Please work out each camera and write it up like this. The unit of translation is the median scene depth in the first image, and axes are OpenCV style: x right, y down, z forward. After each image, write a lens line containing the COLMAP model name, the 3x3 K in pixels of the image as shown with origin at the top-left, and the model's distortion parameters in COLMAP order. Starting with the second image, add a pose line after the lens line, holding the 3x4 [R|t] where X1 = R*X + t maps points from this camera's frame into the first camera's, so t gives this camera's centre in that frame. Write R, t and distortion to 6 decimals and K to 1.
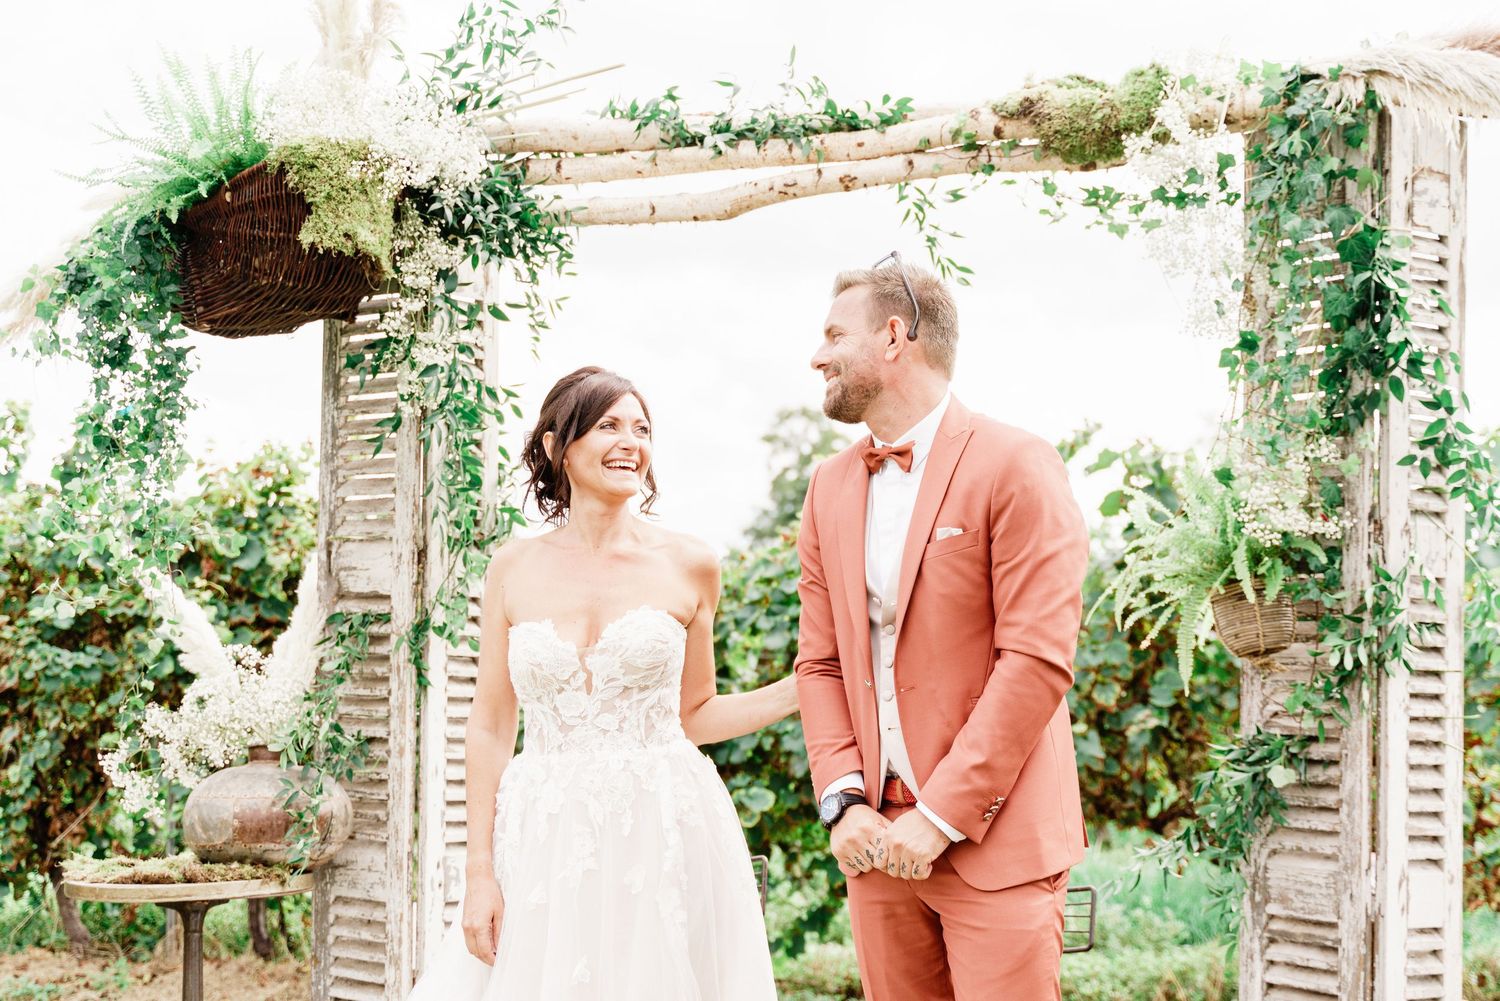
lens RADIAL K [[2282.2, 0, 768.5], [0, 2282.2, 526.5], [0, 0, 1]] dist [0.020382, -0.091155]
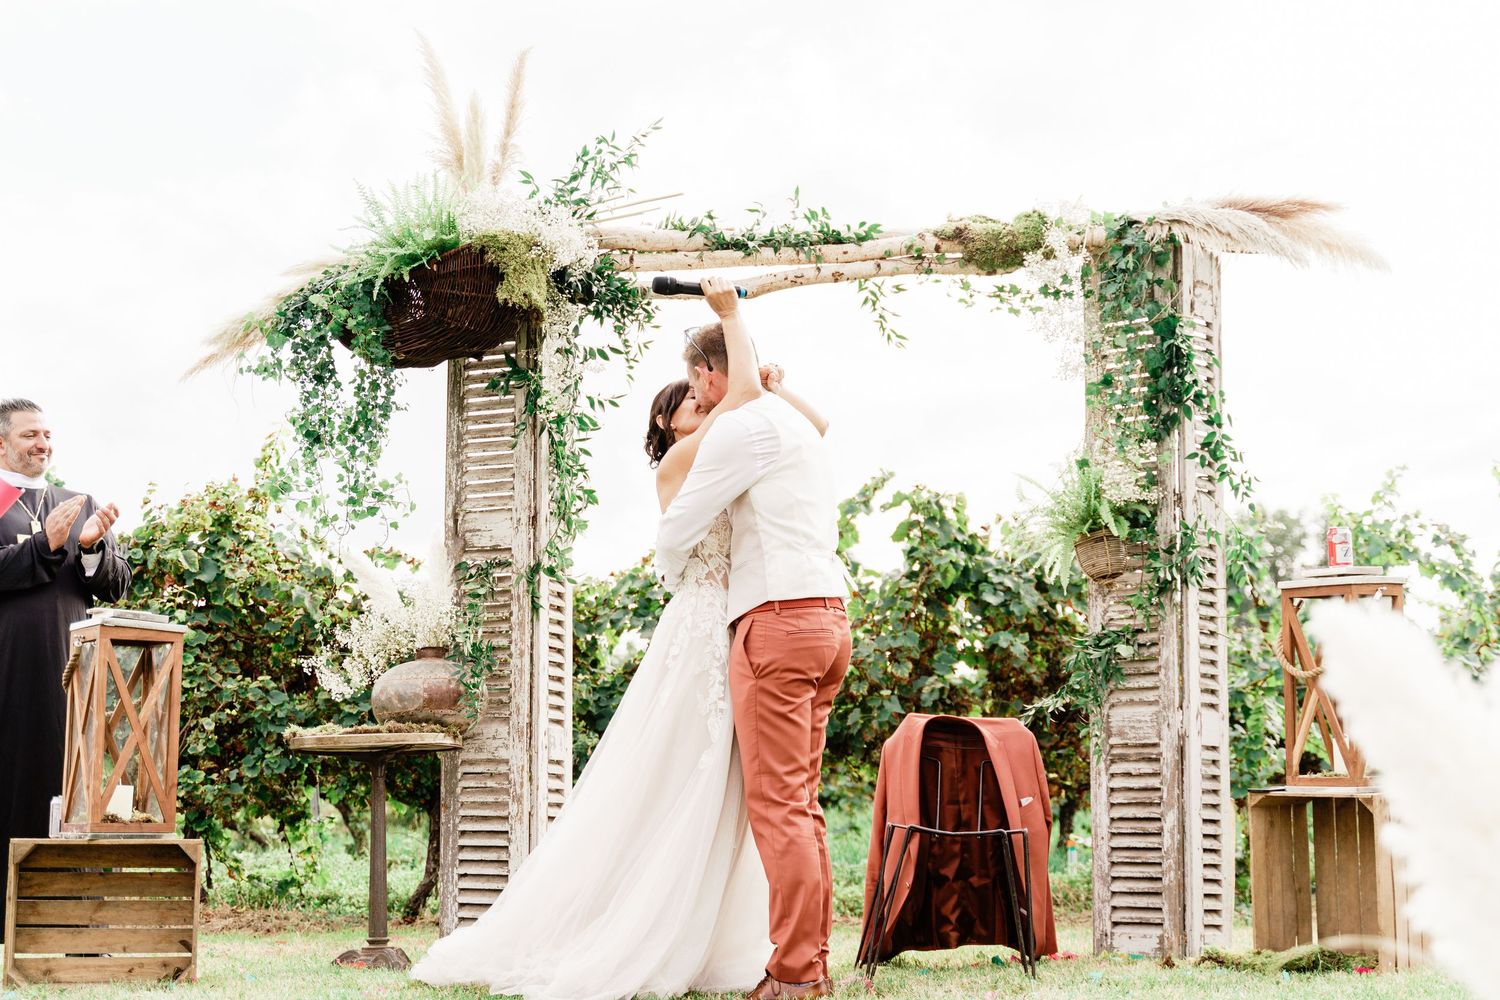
lens RADIAL K [[2343.6, 0, 742.9], [0, 2343.6, 484.3], [0, 0, 1]] dist [0.012715, -0.022006]
pose [[0.974576, 0.024255, 0.222740, -0.373833], [-0.003846, 0.995787, -0.091611, 0.132989], [-0.224024, 0.088425, 0.970564, -0.503780]]
